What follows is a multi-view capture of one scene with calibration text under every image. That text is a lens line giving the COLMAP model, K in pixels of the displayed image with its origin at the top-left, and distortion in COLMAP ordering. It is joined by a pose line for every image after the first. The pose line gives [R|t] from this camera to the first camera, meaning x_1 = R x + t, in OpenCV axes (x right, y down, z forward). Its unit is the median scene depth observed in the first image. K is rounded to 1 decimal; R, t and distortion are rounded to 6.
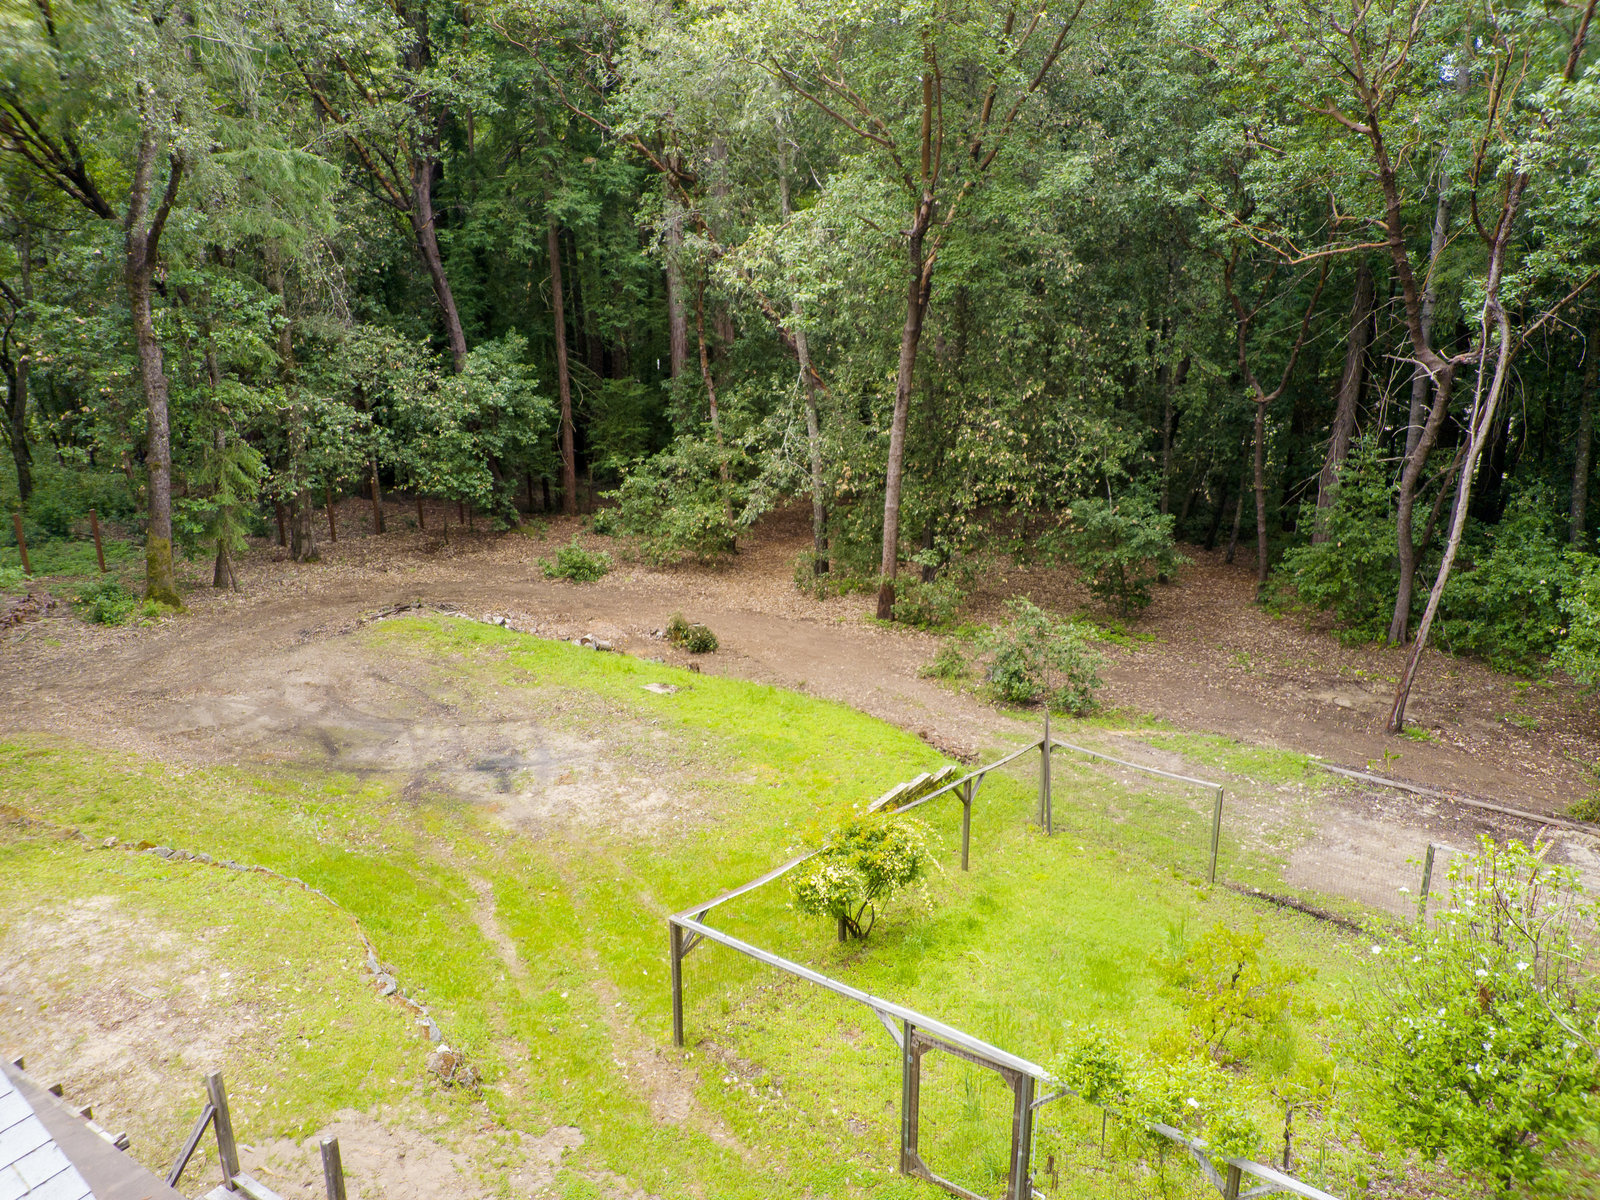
lens RADIAL K [[1192.4, 0, 797.4], [0, 1192.4, 602.1], [0, 0, 1]] dist [0.115438, -0.192304]
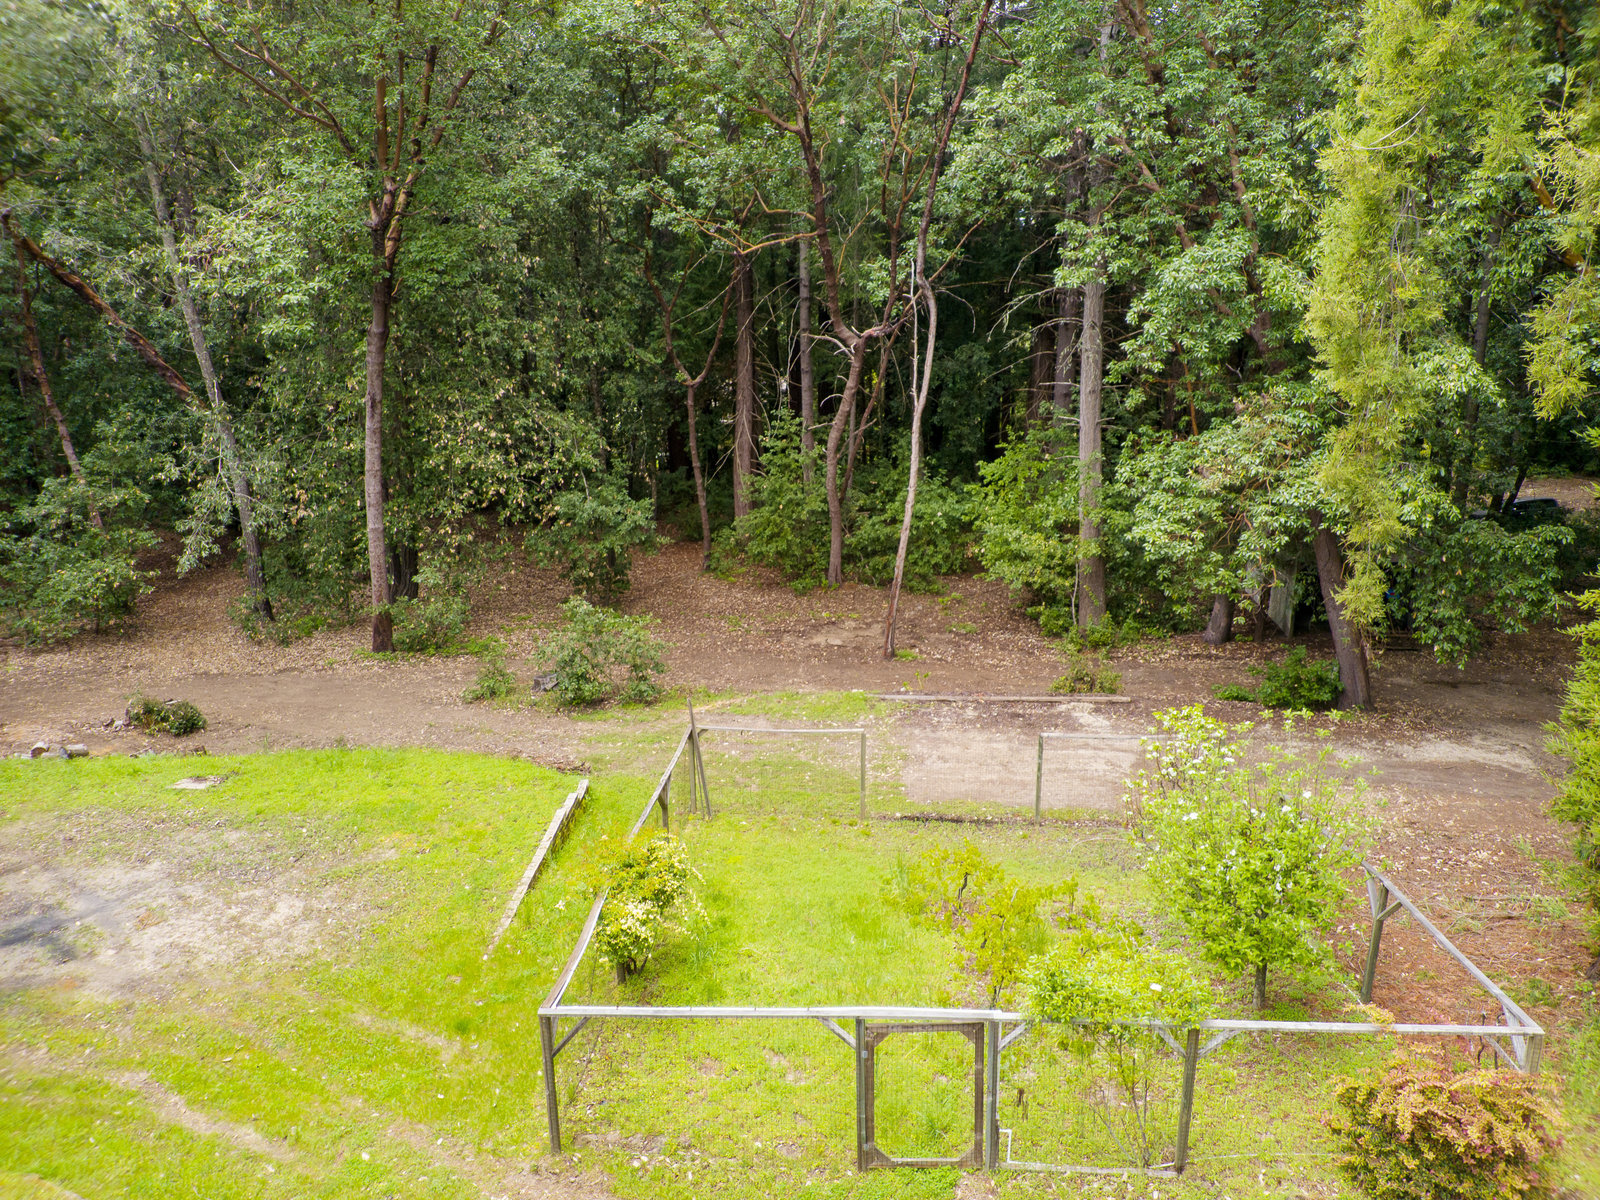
lens RADIAL K [[1192.4, 0, 797.4], [0, 1192.4, 602.1], [0, 0, 1]] dist [0.115438, -0.192304]
pose [[0.835791, -0.174489, 0.520583, -0.143232], [0.173433, 0.983513, 0.051210, -0.016127], [-0.520936, 0.047485, 0.852274, 0.060564]]
